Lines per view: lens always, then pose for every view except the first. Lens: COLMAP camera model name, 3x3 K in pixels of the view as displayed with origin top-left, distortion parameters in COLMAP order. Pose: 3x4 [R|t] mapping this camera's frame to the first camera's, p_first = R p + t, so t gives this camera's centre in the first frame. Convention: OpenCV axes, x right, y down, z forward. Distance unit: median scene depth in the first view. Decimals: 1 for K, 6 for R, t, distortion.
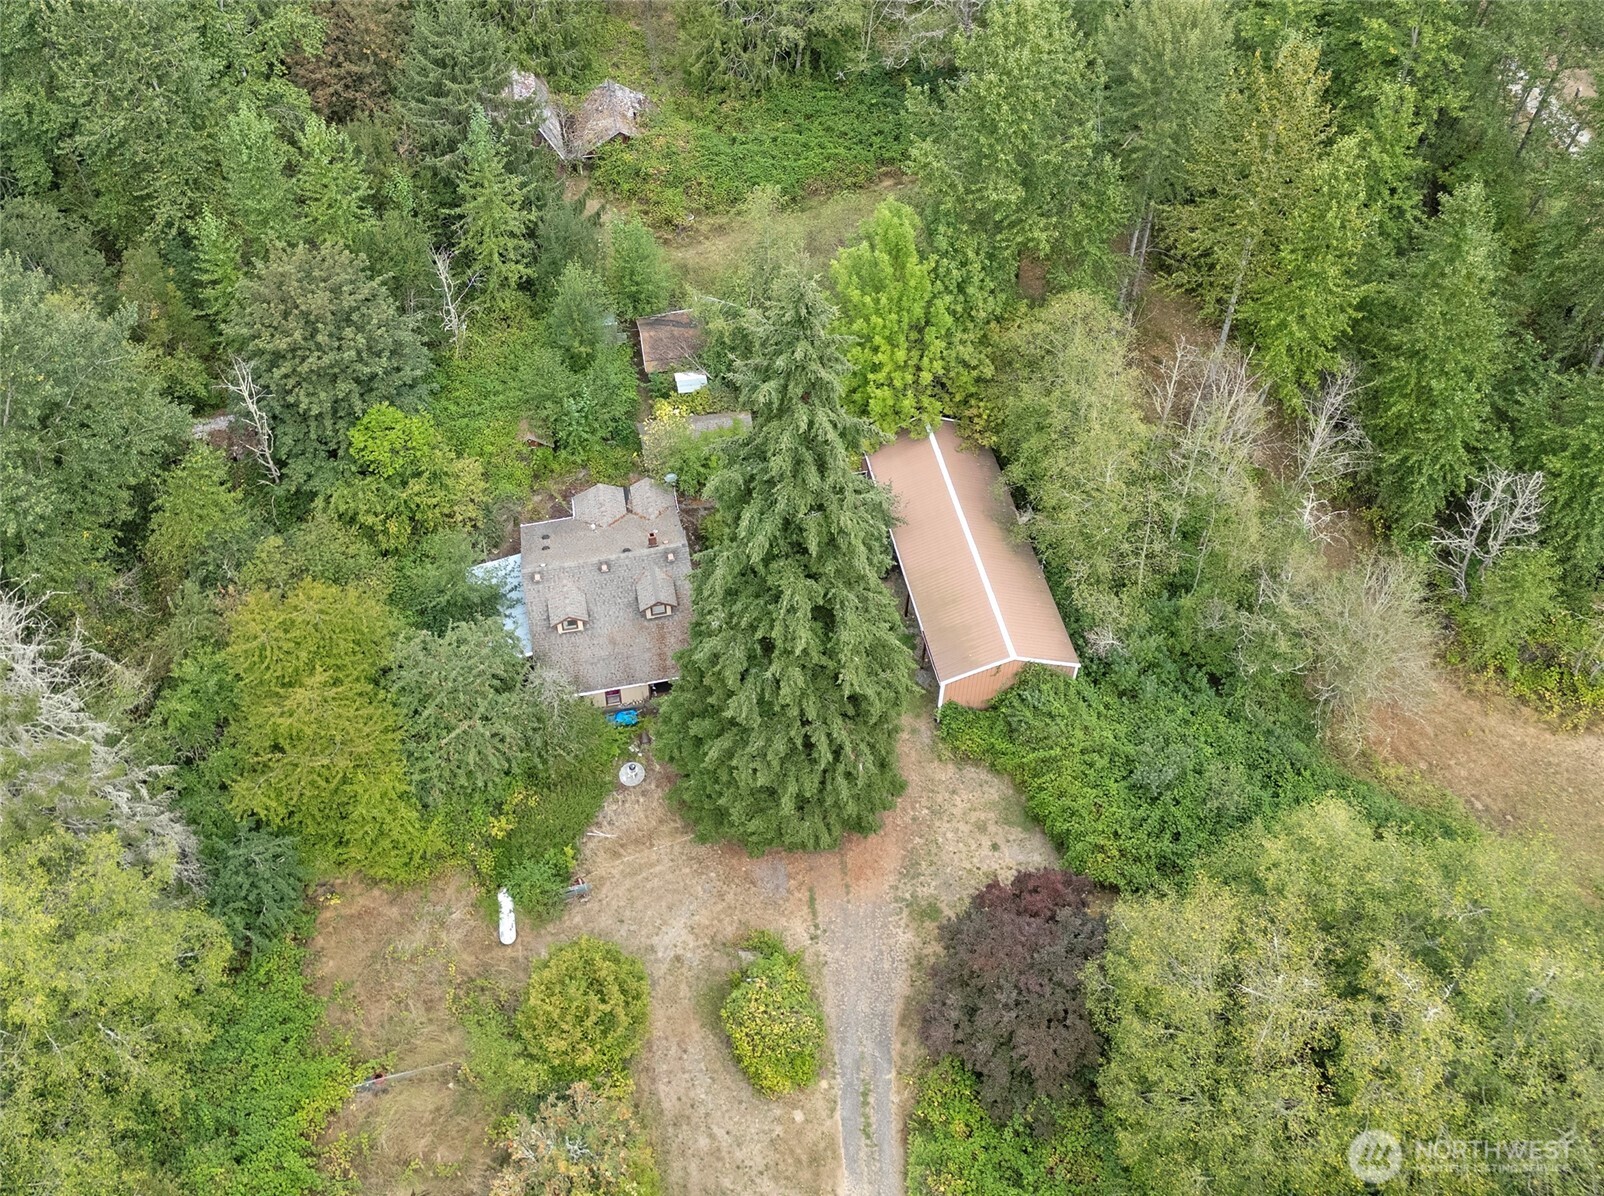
lens RADIAL K [[1515.5, 0, 722.1], [0, 1515.5, 419.6], [0, 0, 1]] dist [0.075955, -0.108382]
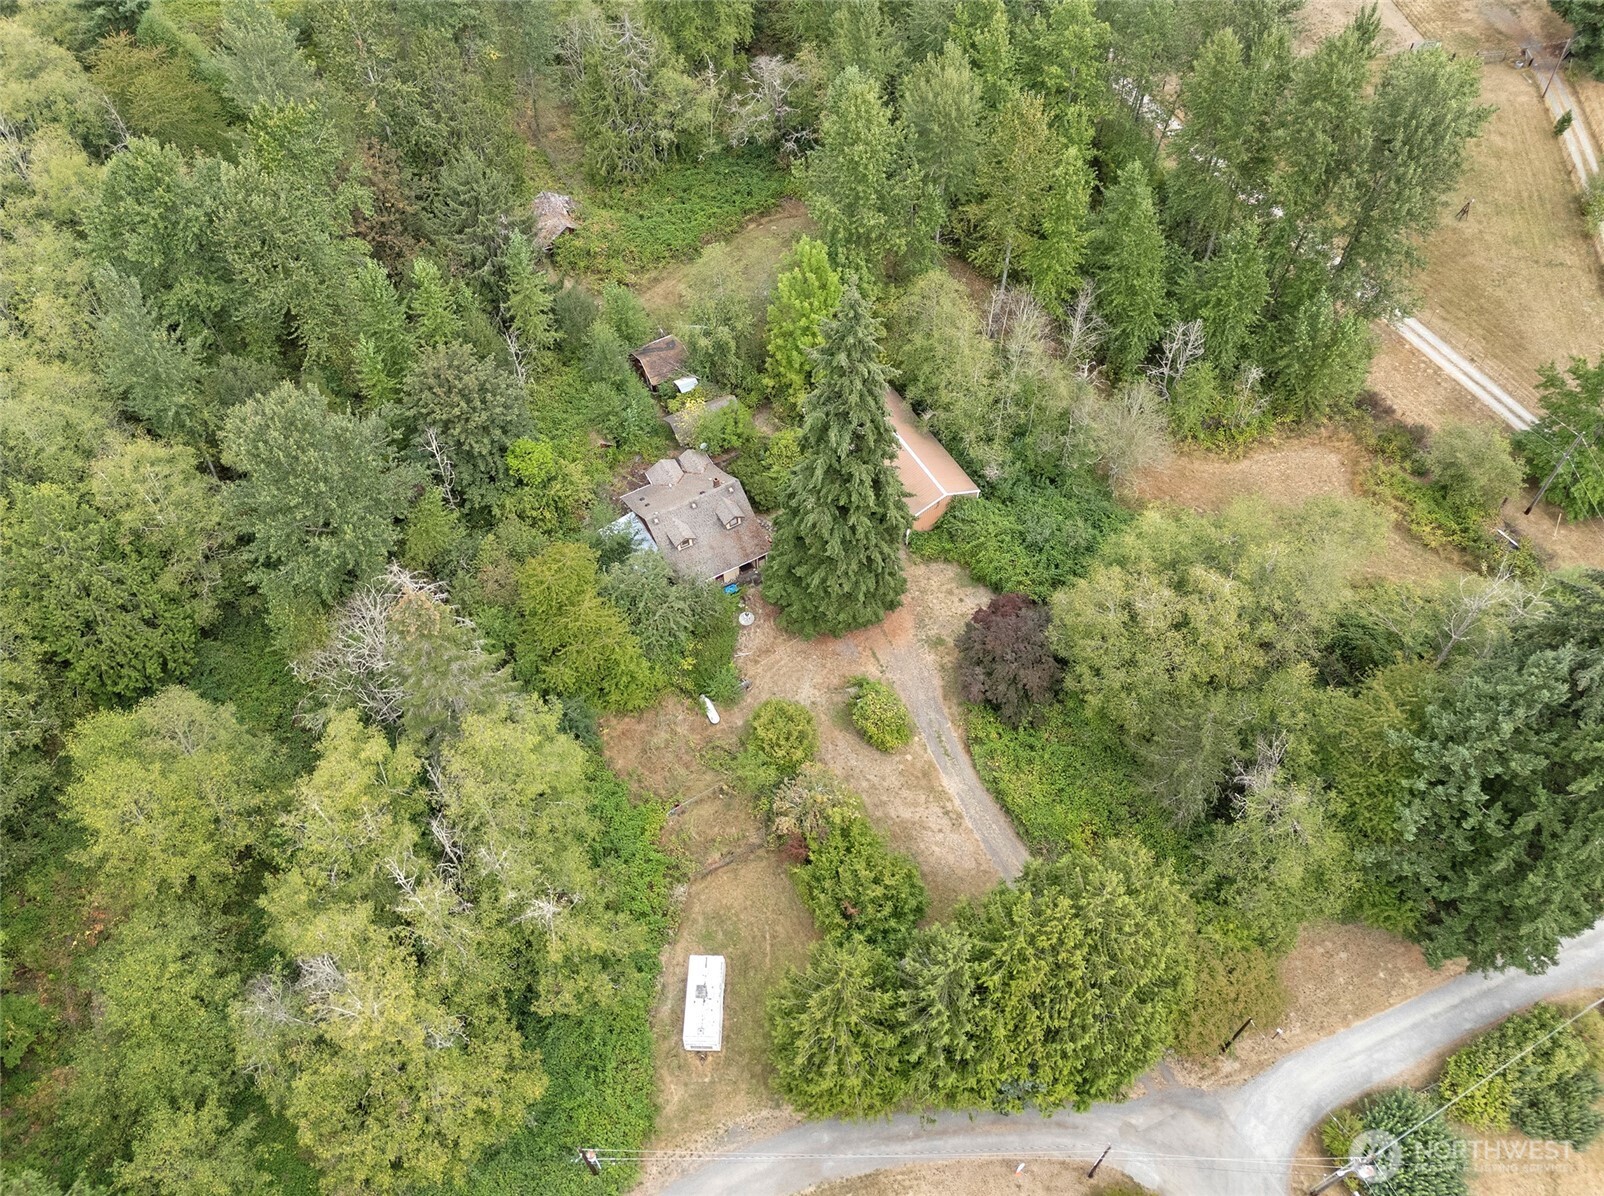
lens RADIAL K [[1224.4, 0, 766.8], [0, 1224.4, 579.1], [0, 0, 1]] dist [0.078558, -0.073239]
pose [[0.948846, -0.252355, 0.189758, -0.274093], [0.225310, 0.962200, 0.152991, -0.007903], [-0.221193, -0.102410, 0.969838, -0.290417]]
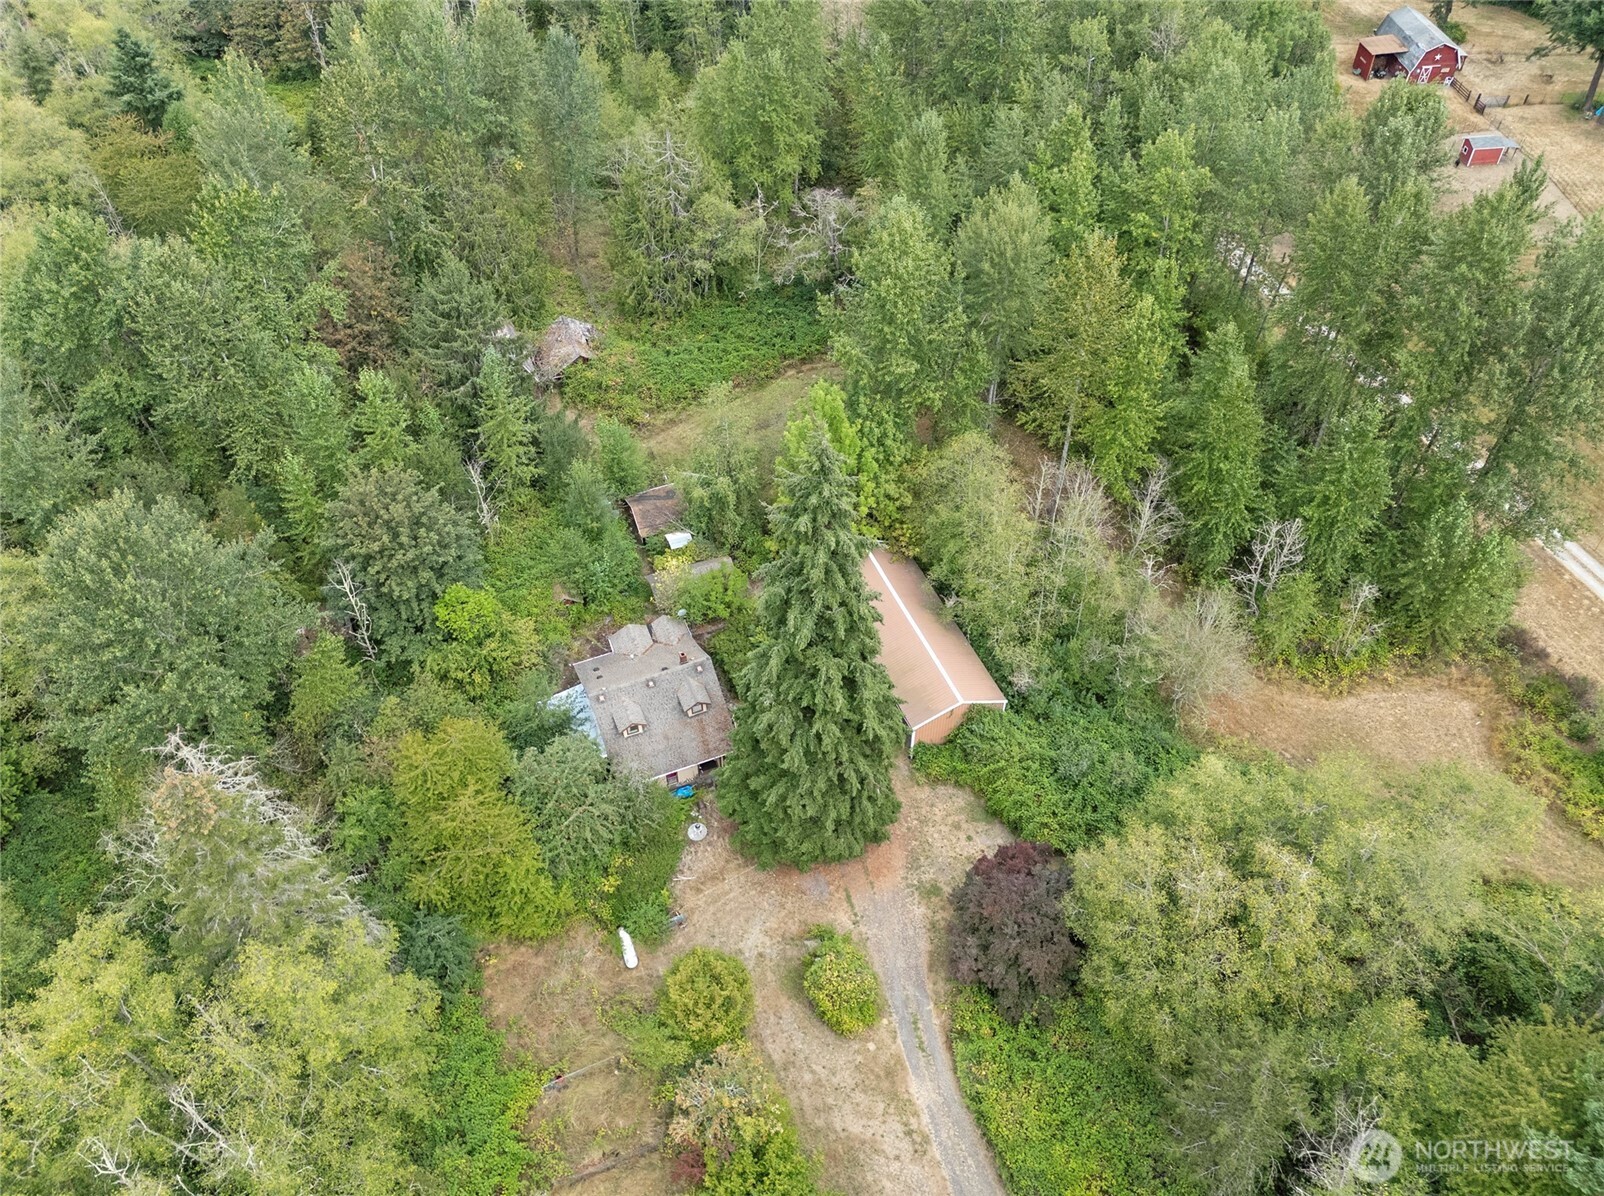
lens RADIAL K [[1237.1, 0, 776.3], [0, 1237.1, 601.5], [0, 0, 1]] dist [0.078183, -0.069466]
pose [[0.980917, -0.137414, 0.137548, -0.110246], [0.134931, 0.990480, 0.027261, 0.012526], [-0.139985, -0.008181, 0.990120, -0.081734]]
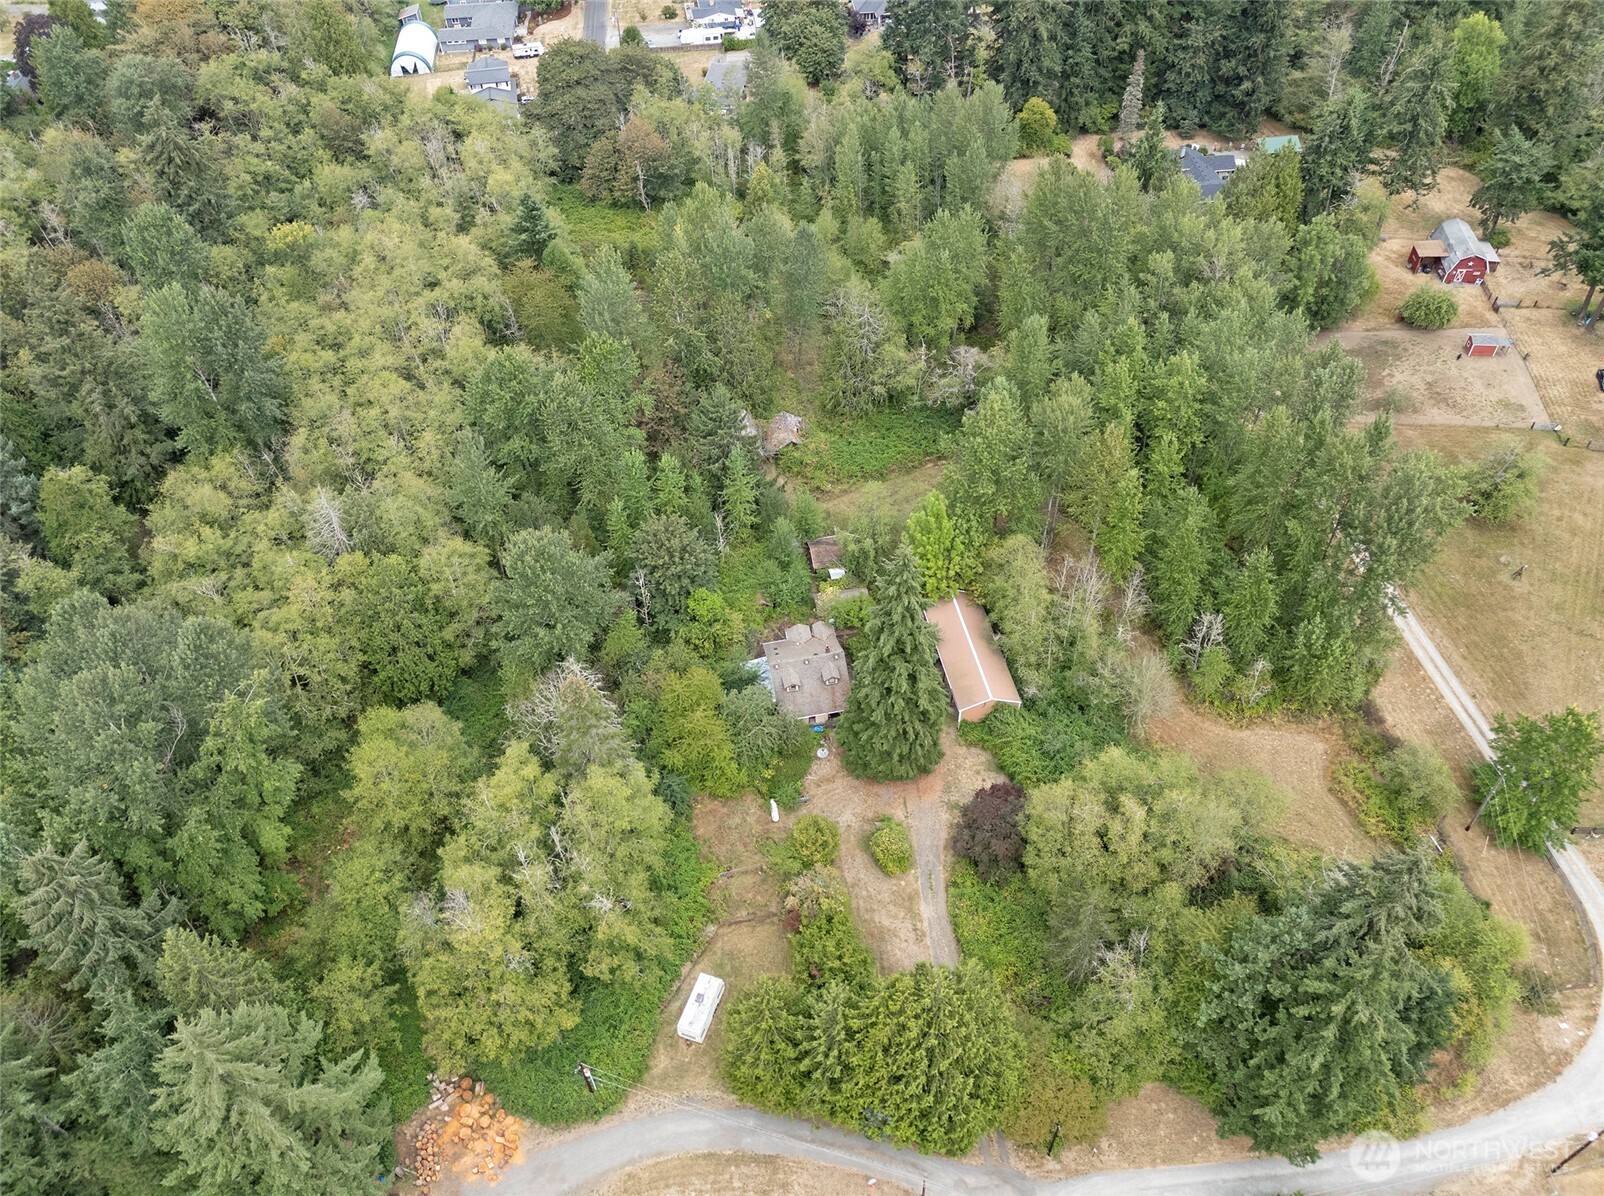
lens RADIAL K [[1165.7, 0, 802.0], [0, 1165.7, 598.0], [0, 0, 1]] dist [0.076919, -0.067900]
pose [[0.999863, -0.013337, 0.009854, -0.101362], [0.013043, 0.999486, 0.029290, -0.046276], [-0.010240, -0.029158, 0.999522, -0.702014]]
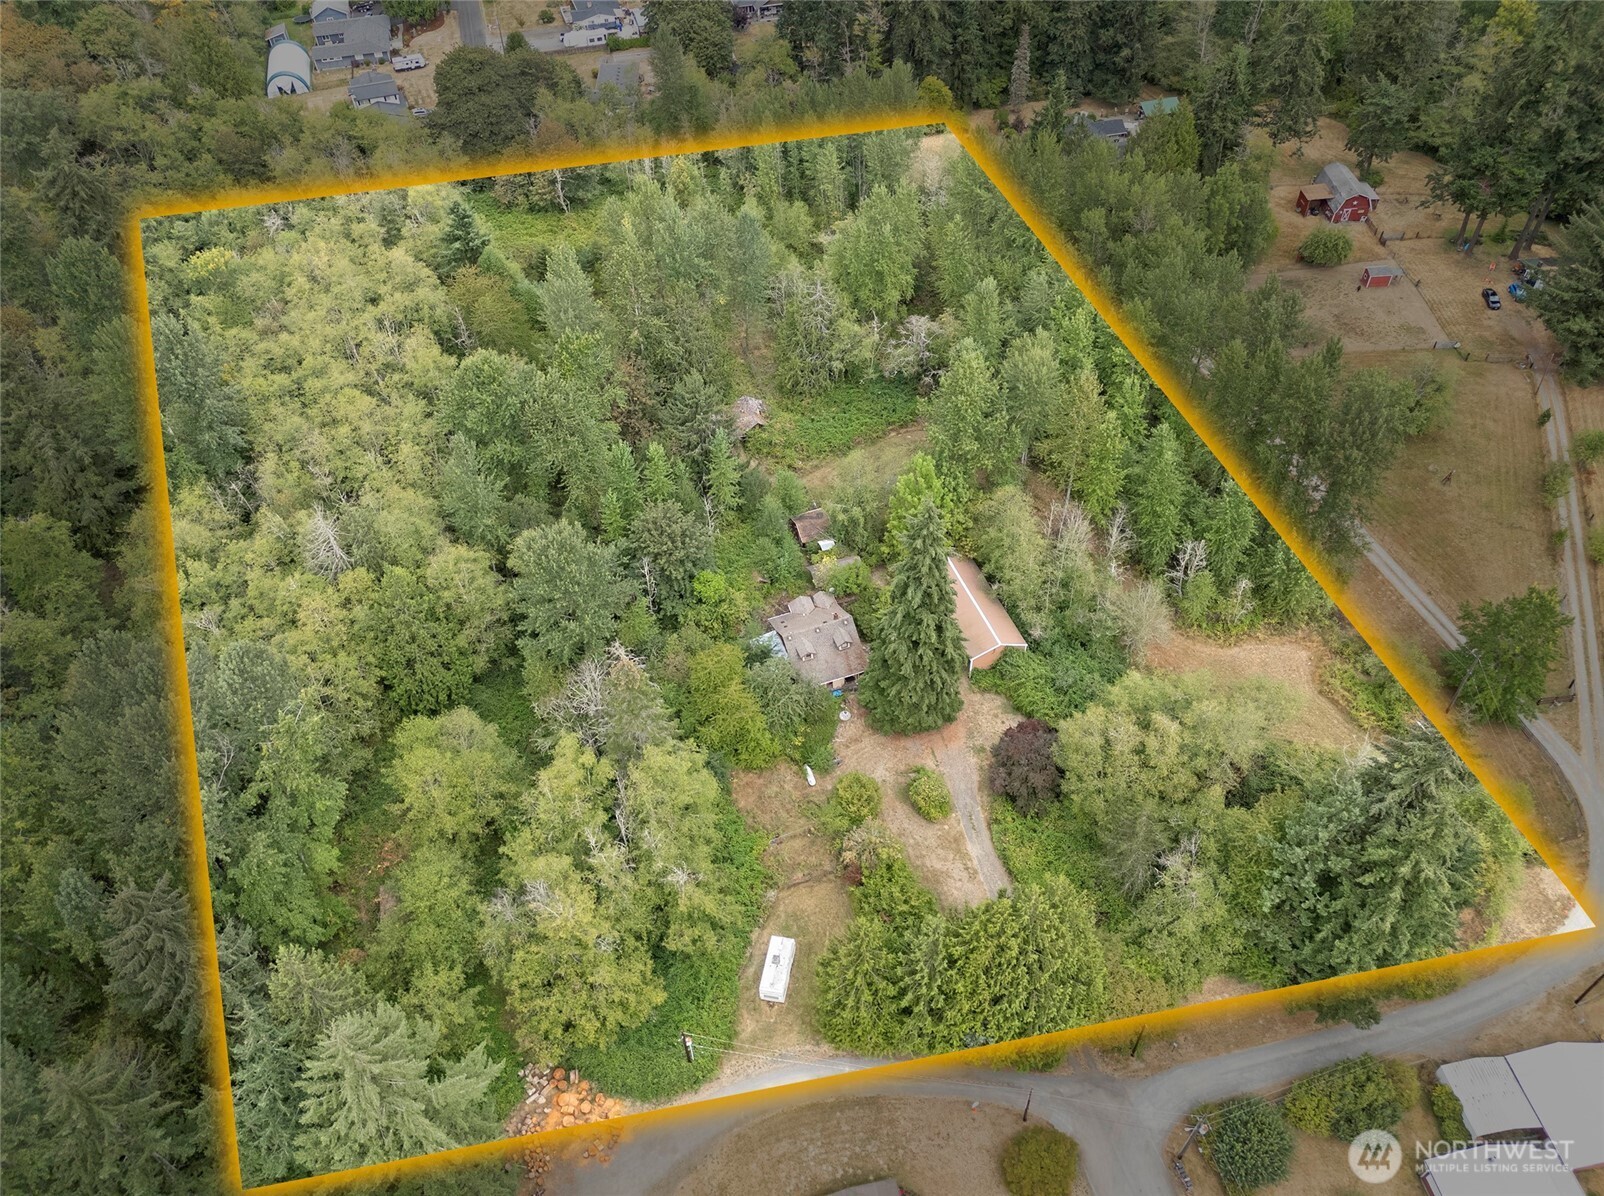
lens RADIAL K [[1165.7, 0, 802.0], [0, 1165.7, 598.0], [0, 0, 1]] dist [0.076919, -0.067900]
pose [[0.986575, -0.121378, 0.109261, -0.288767], [0.118336, 0.992394, 0.033936, -0.012418], [-0.112549, -0.020551, 0.993434, -0.730827]]
